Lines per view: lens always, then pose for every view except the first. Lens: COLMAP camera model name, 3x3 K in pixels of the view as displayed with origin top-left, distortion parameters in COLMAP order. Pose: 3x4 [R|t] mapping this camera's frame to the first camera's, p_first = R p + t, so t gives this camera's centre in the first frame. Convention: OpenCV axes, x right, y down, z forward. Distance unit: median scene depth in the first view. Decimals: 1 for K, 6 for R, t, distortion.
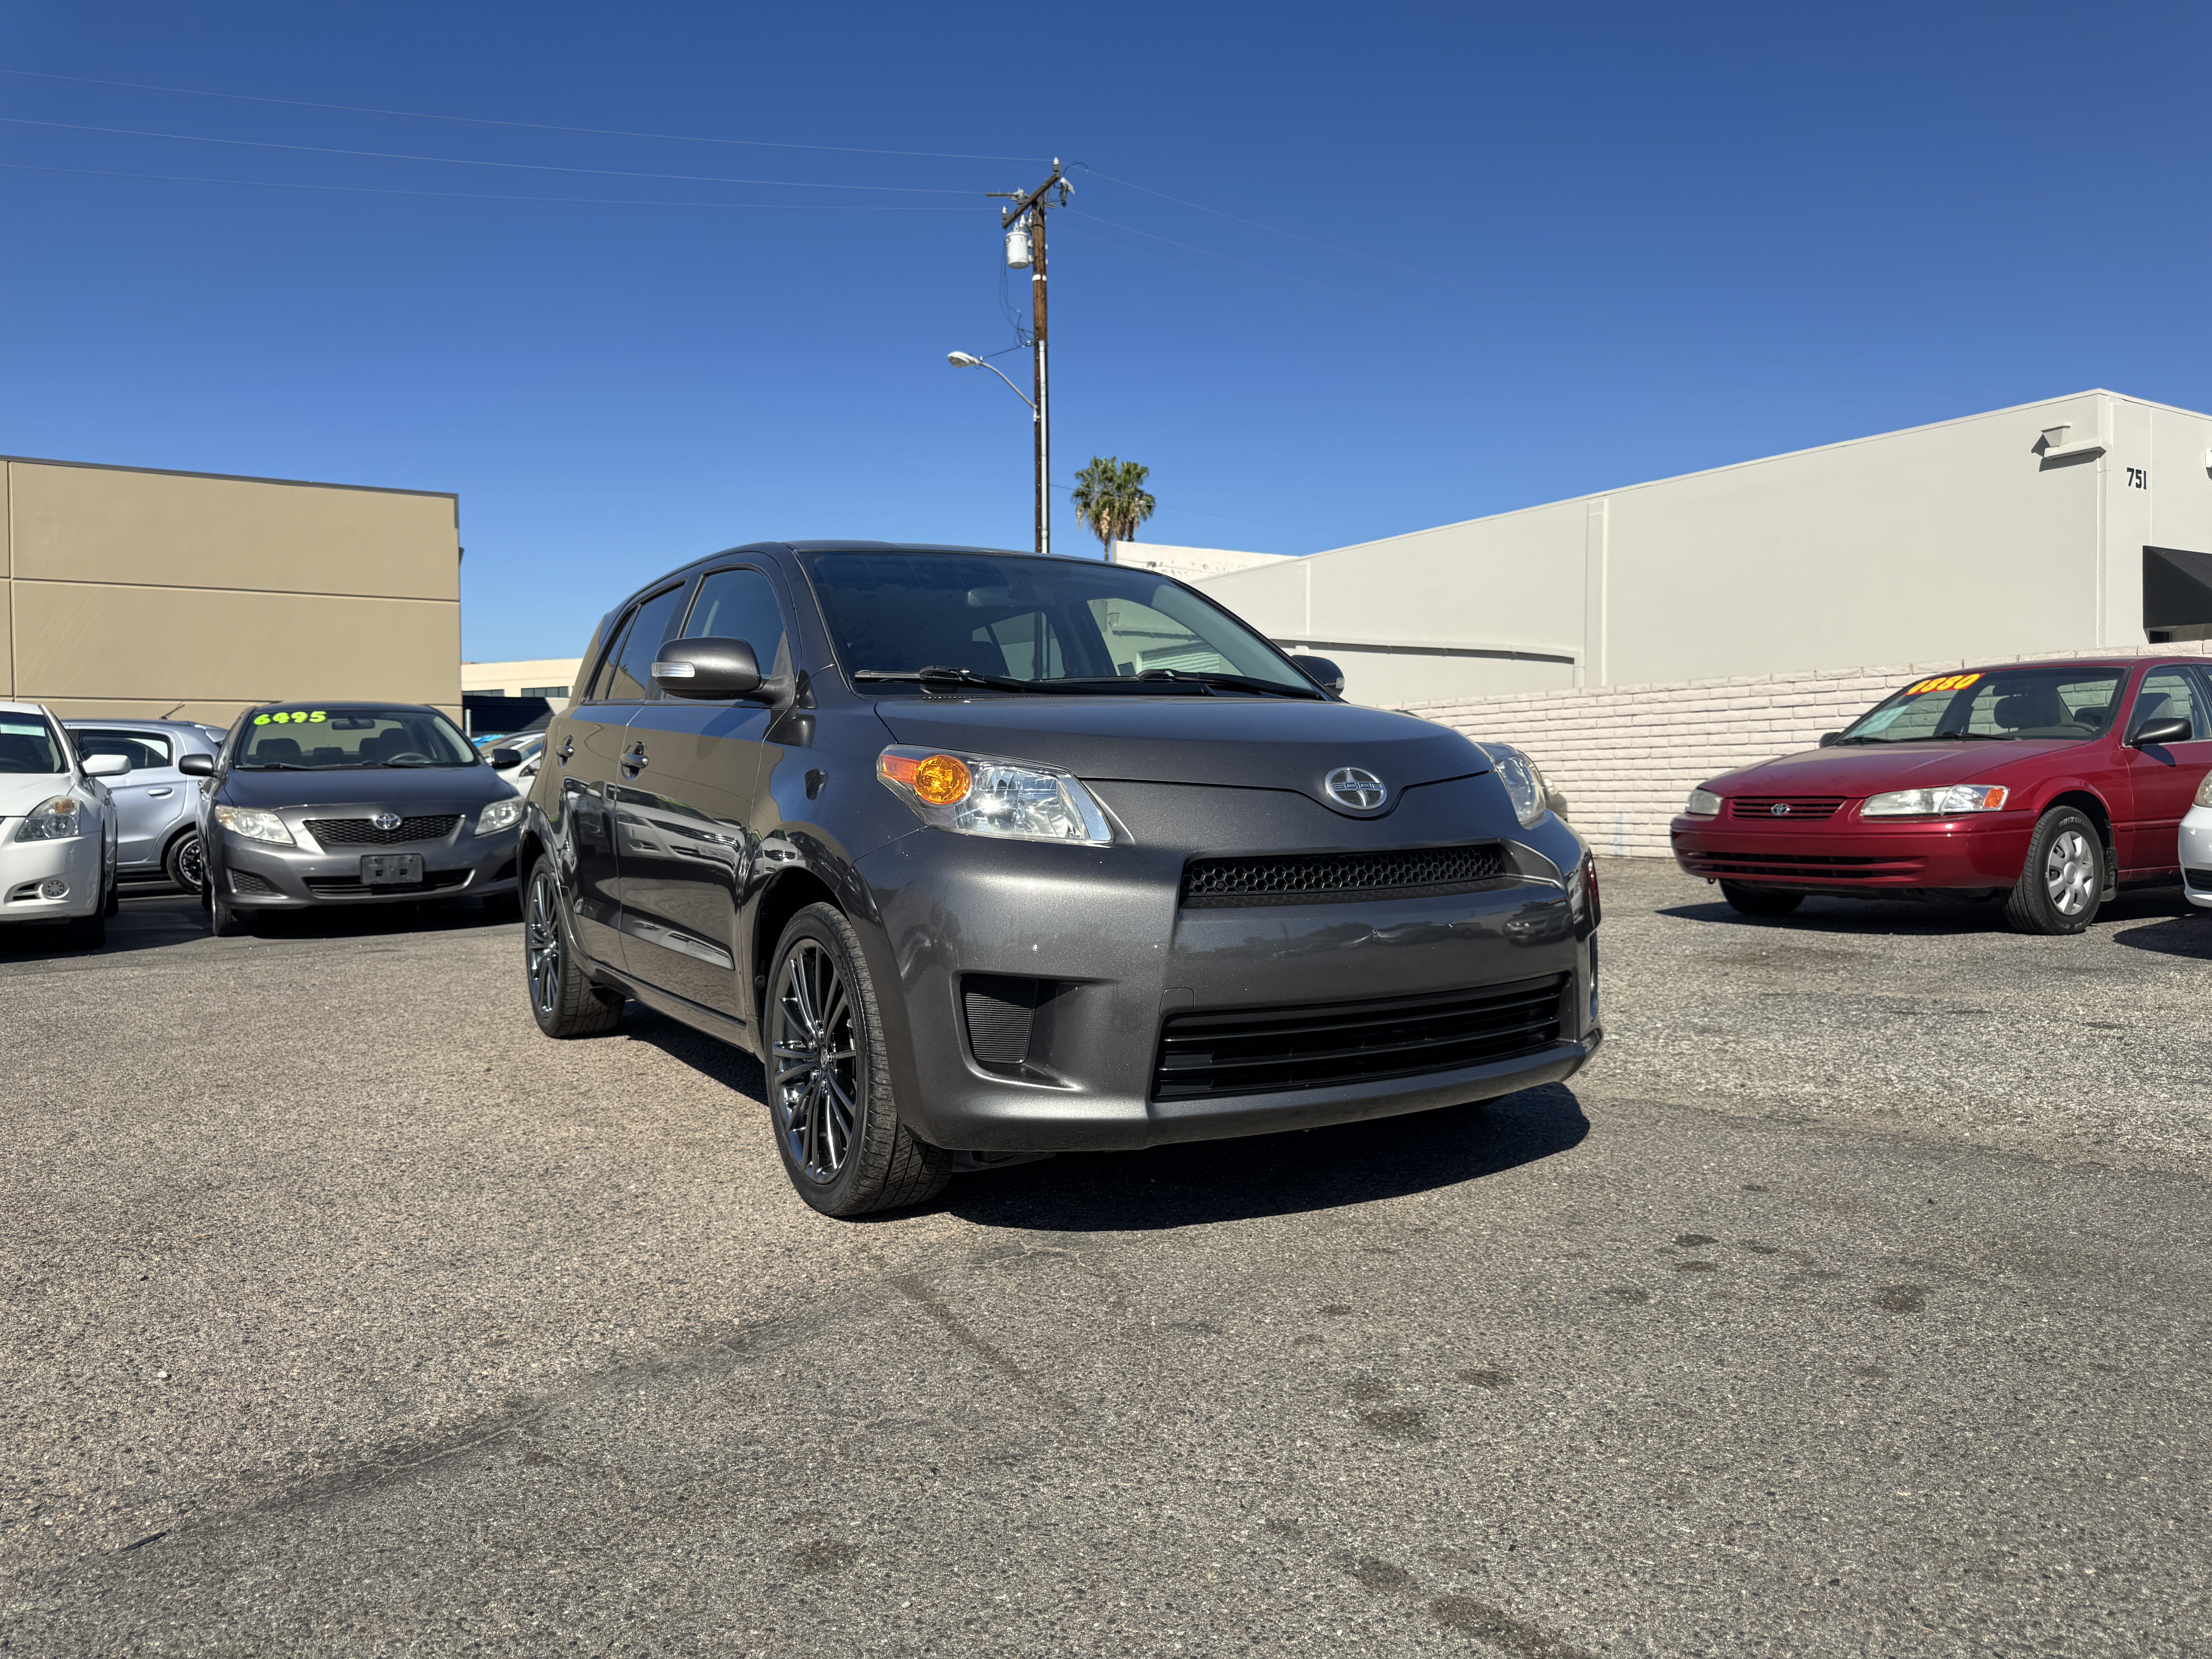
lens RADIAL K [[1550.8, 0, 1106.8], [0, 1550.8, 847.0], [0, 0, 1]] dist [0.064432, -0.094145]
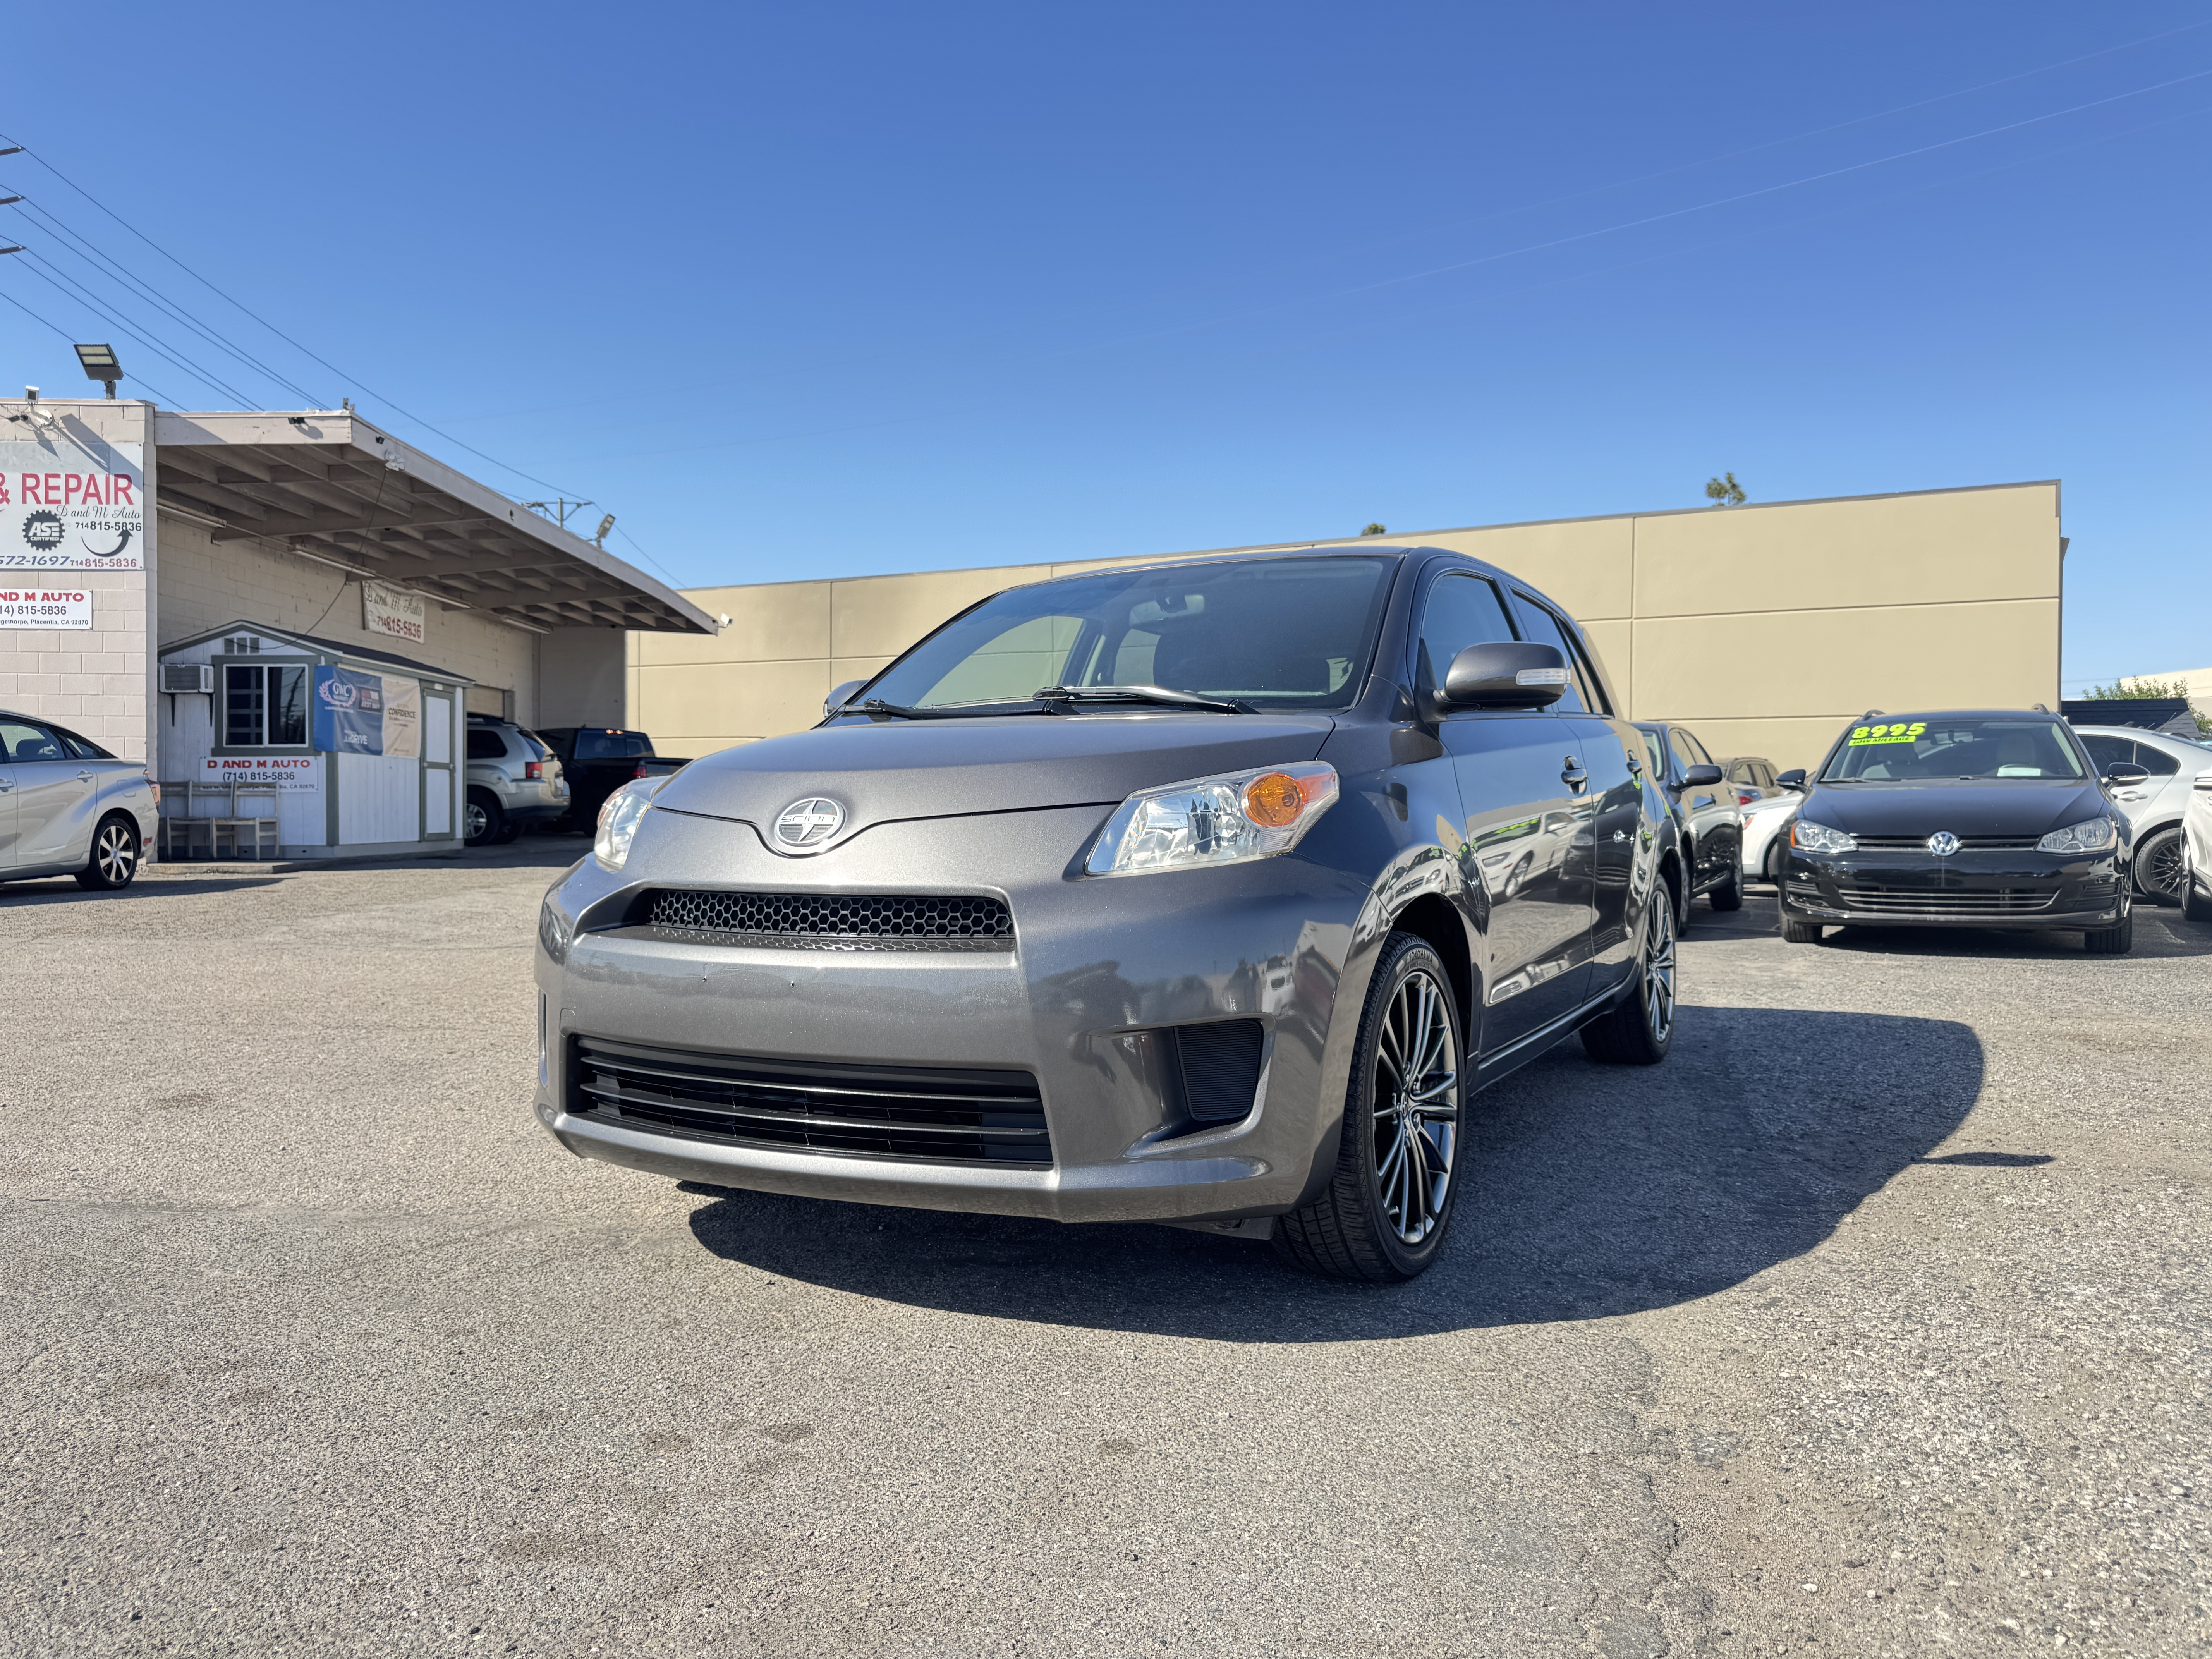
lens RADIAL K [[1570.0, 0, 1095.6], [0, 1570.0, 826.2], [0, 0, 1]] dist [-0.001070, 0.003624]
pose [[0.499487, 0.023350, -0.866007, 0.402096], [-0.040802, 0.999161, 0.003407, -0.017682], [0.865360, 0.033634, 0.500021, 0.271951]]
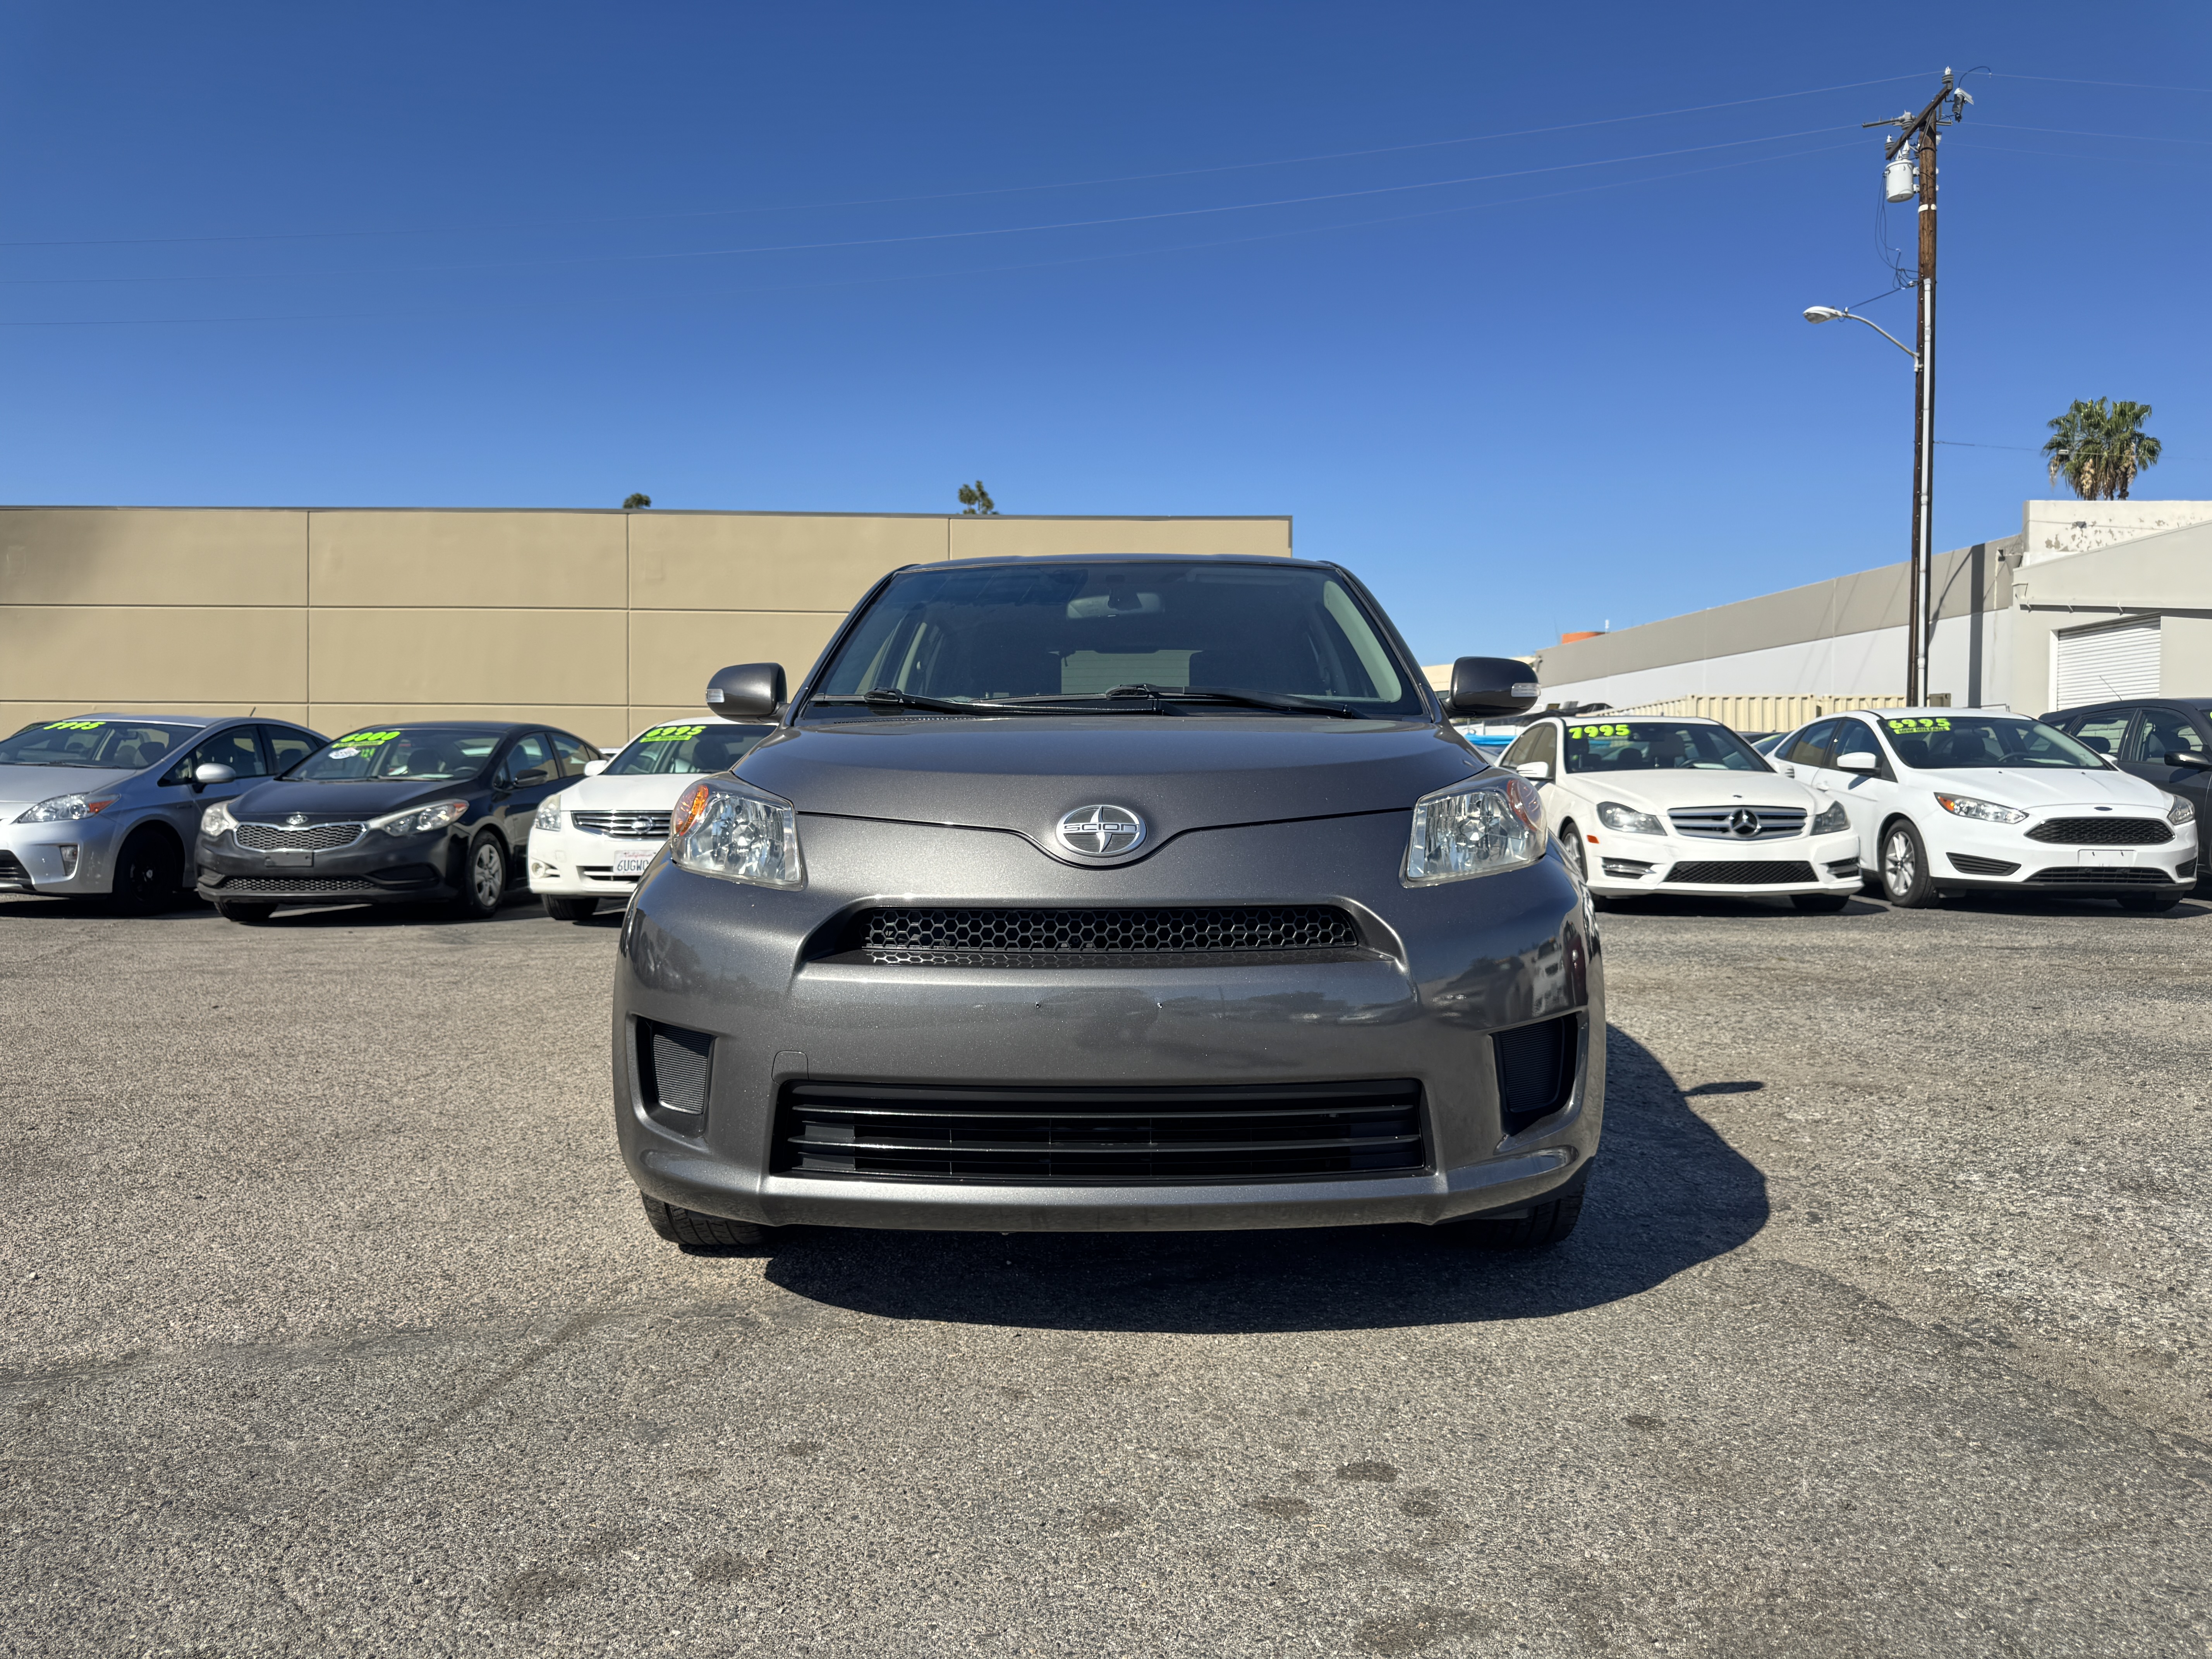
lens RADIAL K [[1570.0, 0, 1095.6], [0, 1570.0, 826.2], [0, 0, 1]] dist [-0.001070, 0.003624]
pose [[0.842644, 0.023974, -0.537937, 0.238994], [-0.031105, 0.999507, -0.004179, -0.014312], [0.537572, 0.020254, 0.842974, 0.116250]]
